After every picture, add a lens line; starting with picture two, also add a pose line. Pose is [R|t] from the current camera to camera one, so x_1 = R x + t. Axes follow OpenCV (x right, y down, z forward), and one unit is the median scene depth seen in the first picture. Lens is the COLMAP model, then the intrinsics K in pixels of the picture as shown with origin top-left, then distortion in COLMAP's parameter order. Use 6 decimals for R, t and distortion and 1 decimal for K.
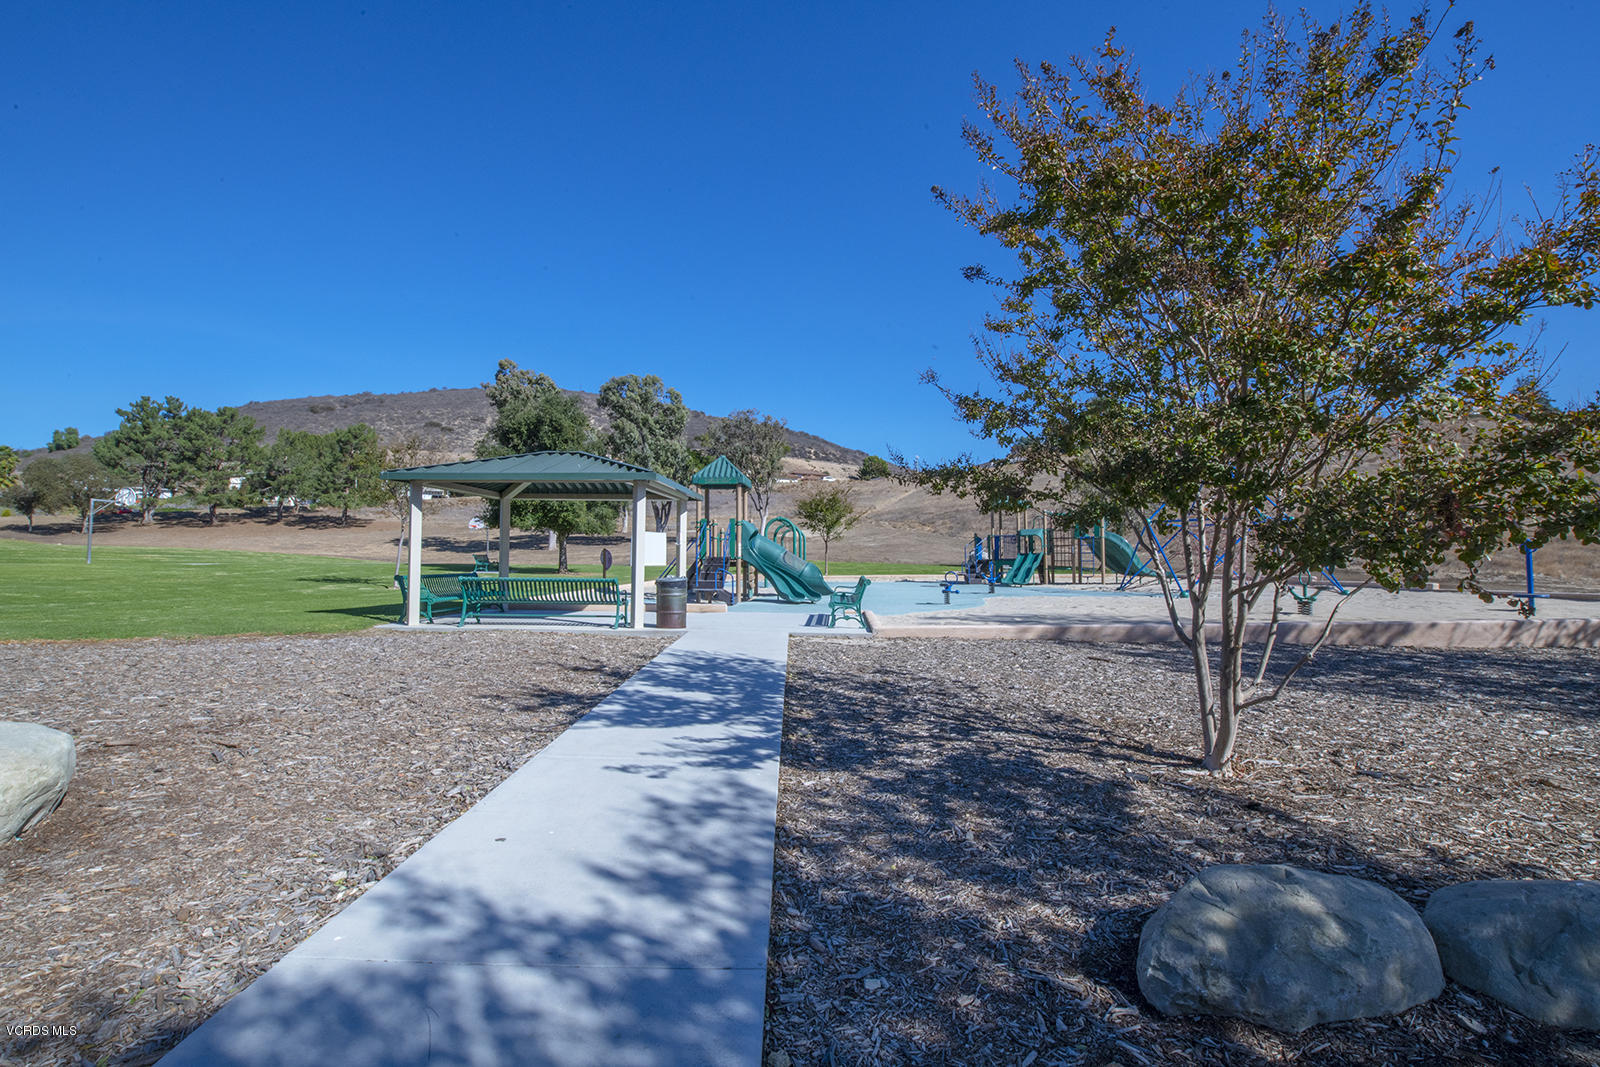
lens RADIAL K [[727.8, 0, 800.2], [0, 727.8, 537.3], [0, 0, 1]] dist [0.000348, -0.000017]
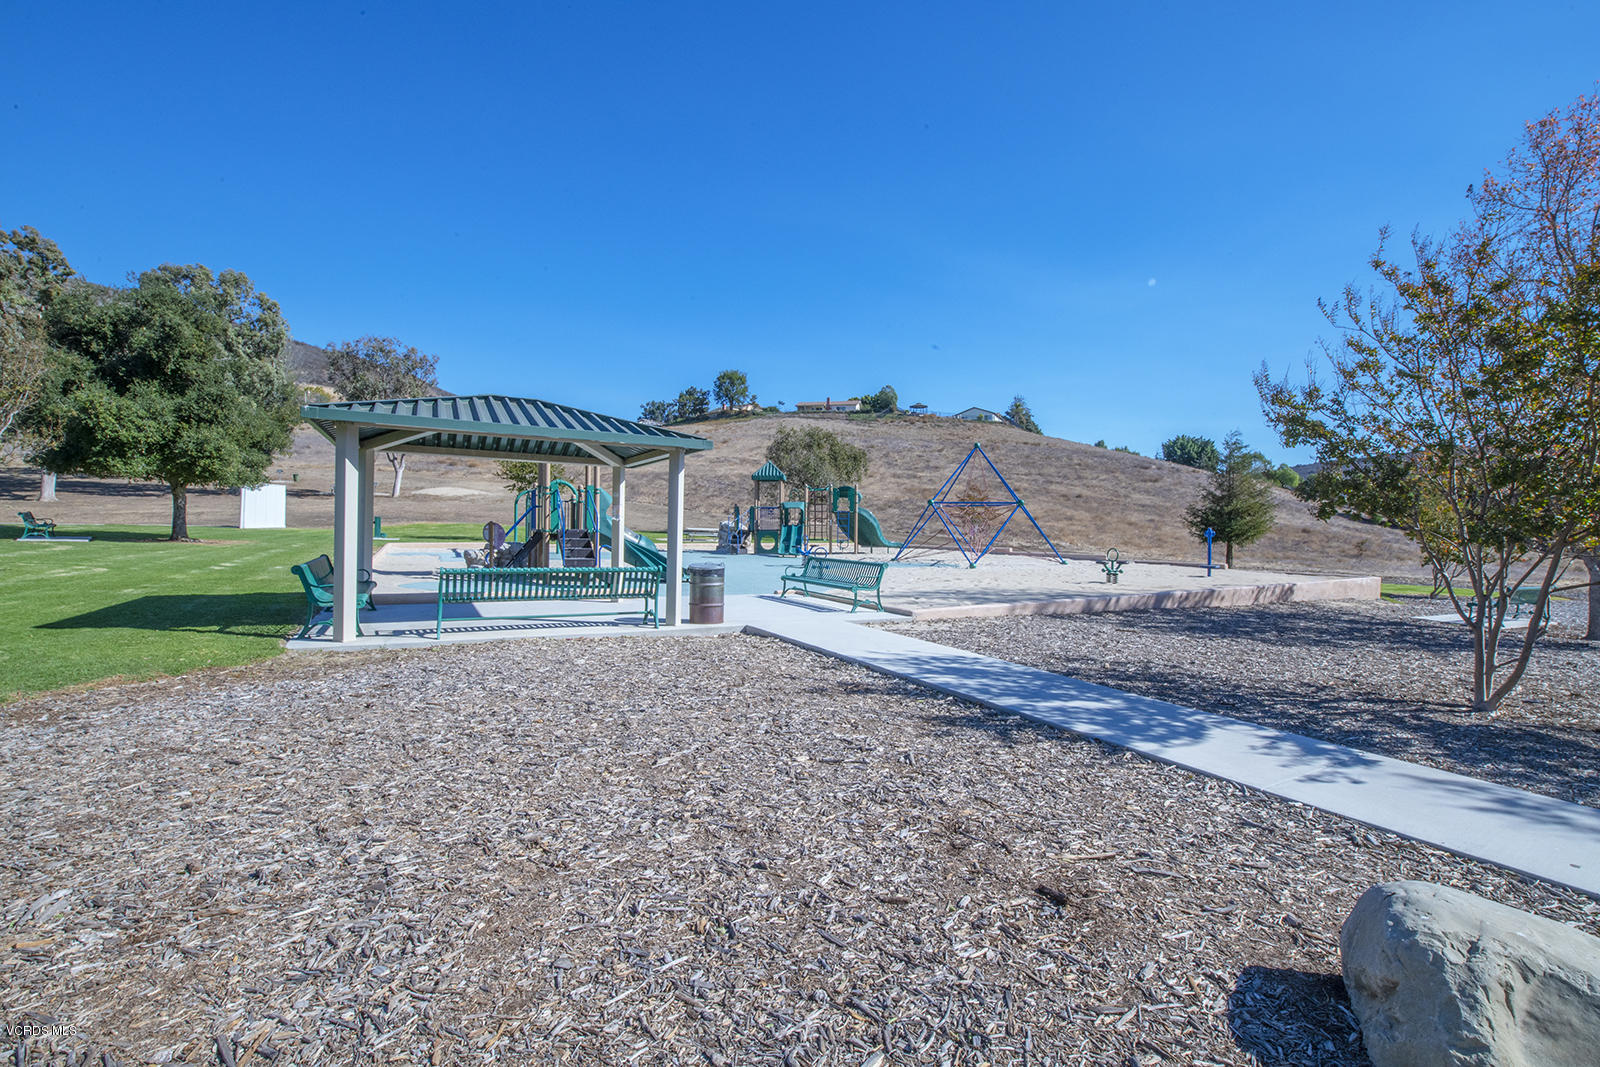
lens RADIAL K [[744.7, 0, 800.6], [0, 744.7, 529.2], [0, 0, 1]] dist [-0.000515, -0.000230]
pose [[0.859591, 0.008629, 0.510909, -0.438866], [-0.031170, 0.998881, 0.035573, -0.017544], [-0.510031, -0.046504, 0.858898, 0.153656]]
